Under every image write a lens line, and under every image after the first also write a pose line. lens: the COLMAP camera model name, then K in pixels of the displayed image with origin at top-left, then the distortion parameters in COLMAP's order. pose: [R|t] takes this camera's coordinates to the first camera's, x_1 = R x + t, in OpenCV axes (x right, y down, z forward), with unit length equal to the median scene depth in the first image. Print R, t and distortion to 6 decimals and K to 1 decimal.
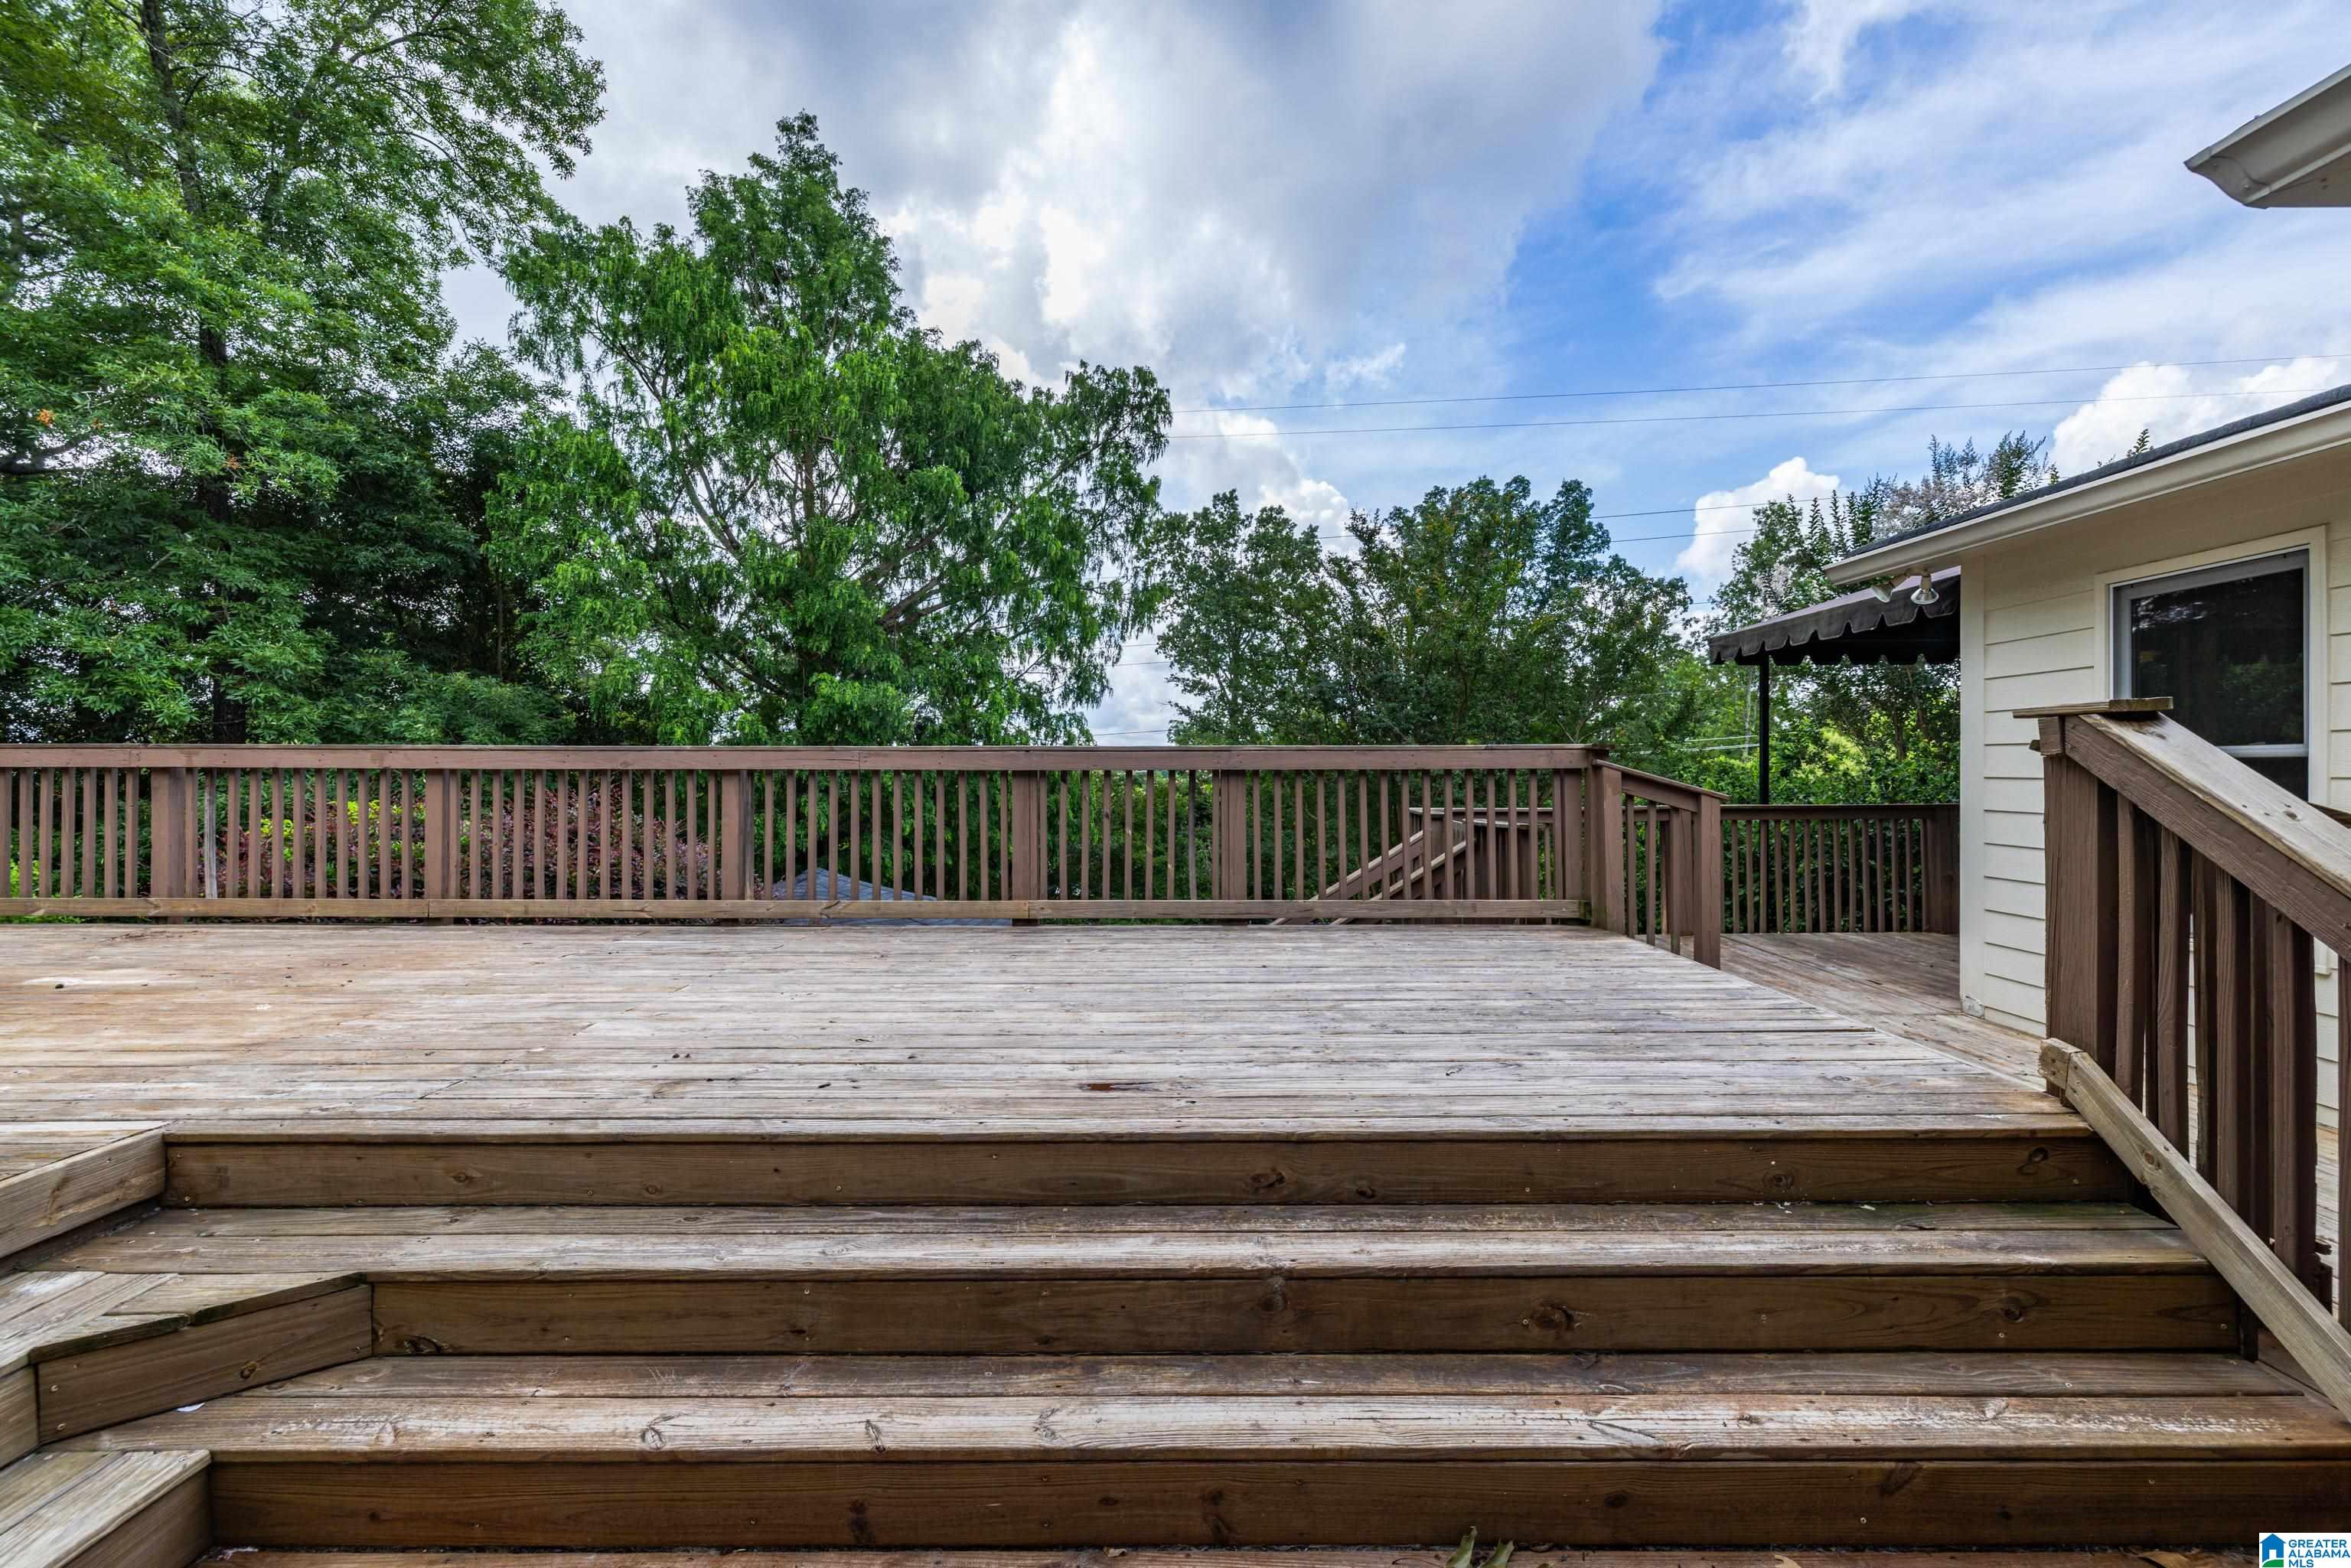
lens RADIAL K [[1073.7, 0, 1249.5], [0, 1073.7, 773.9], [0, 0, 1]] dist [-0.004209, -0.000399]
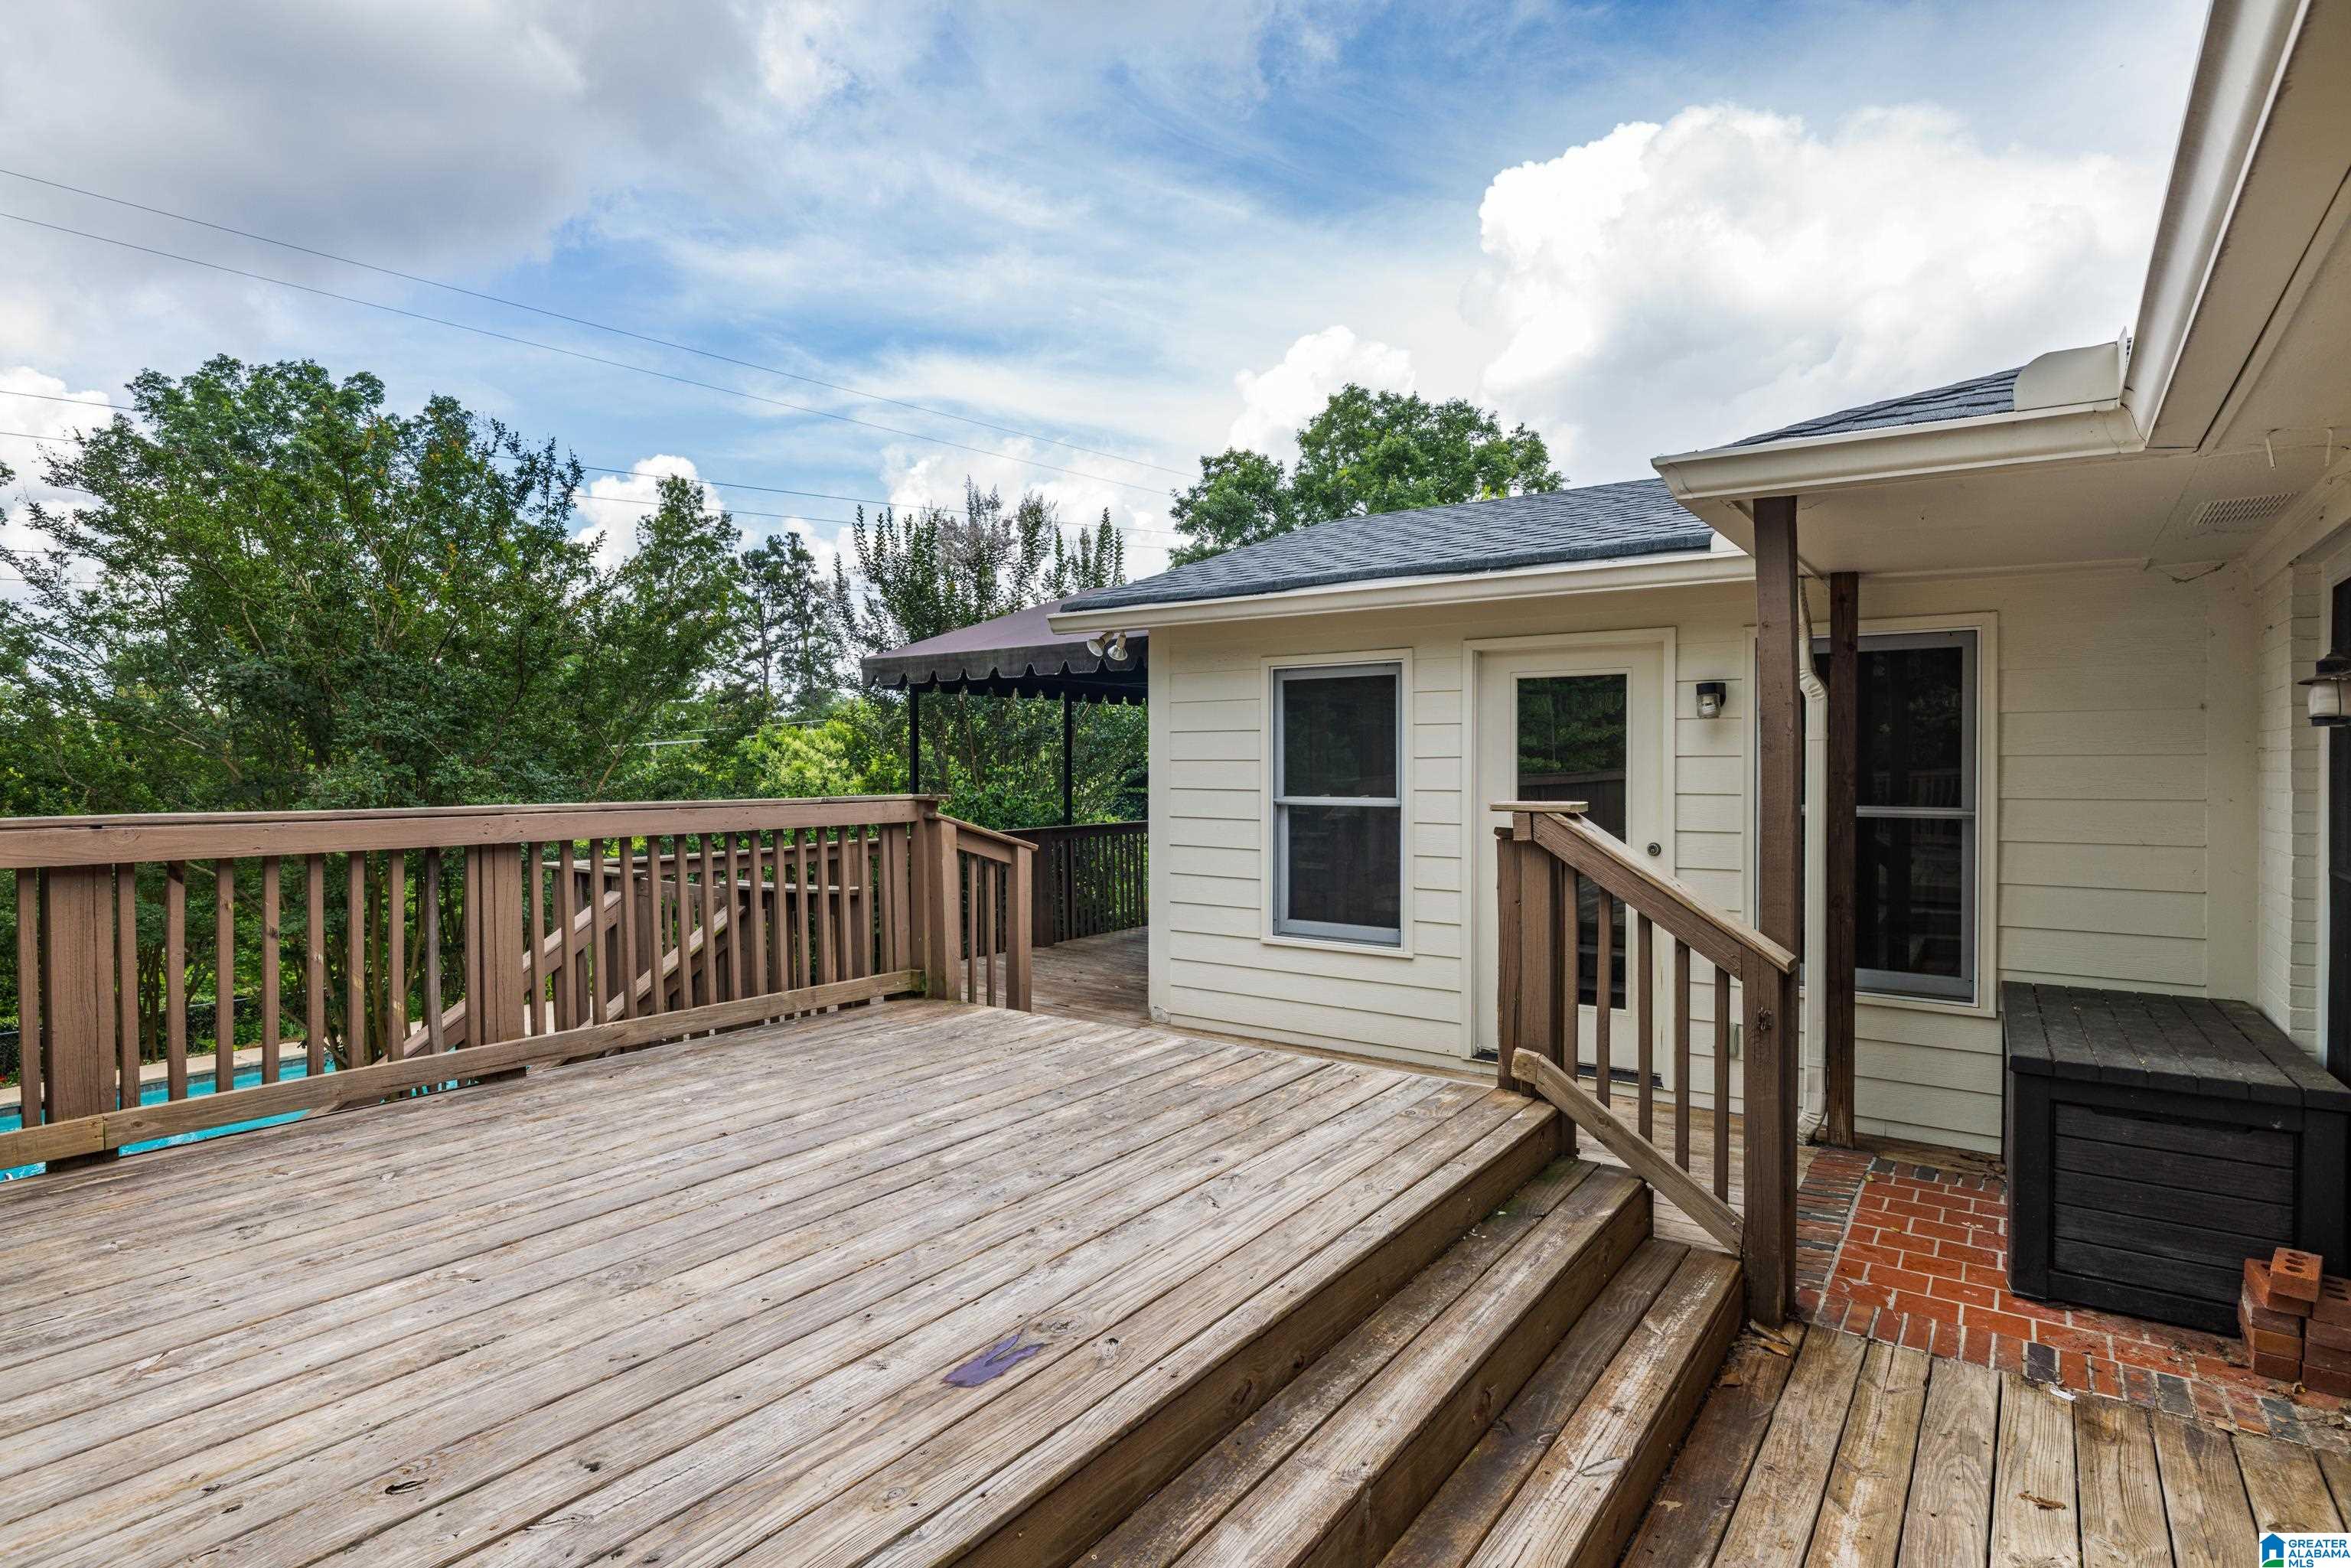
lens RADIAL K [[1207.5, 0, 1171.0], [0, 1207.5, 761.0], [0, 0, 1]] dist [-0.001555, -0.000592]
pose [[0.579226, 0.003152, 0.815161, -0.144182], [-0.007832, 0.999968, 0.001699, -0.022321], [-0.815129, -0.007368, 0.579232, 0.090201]]
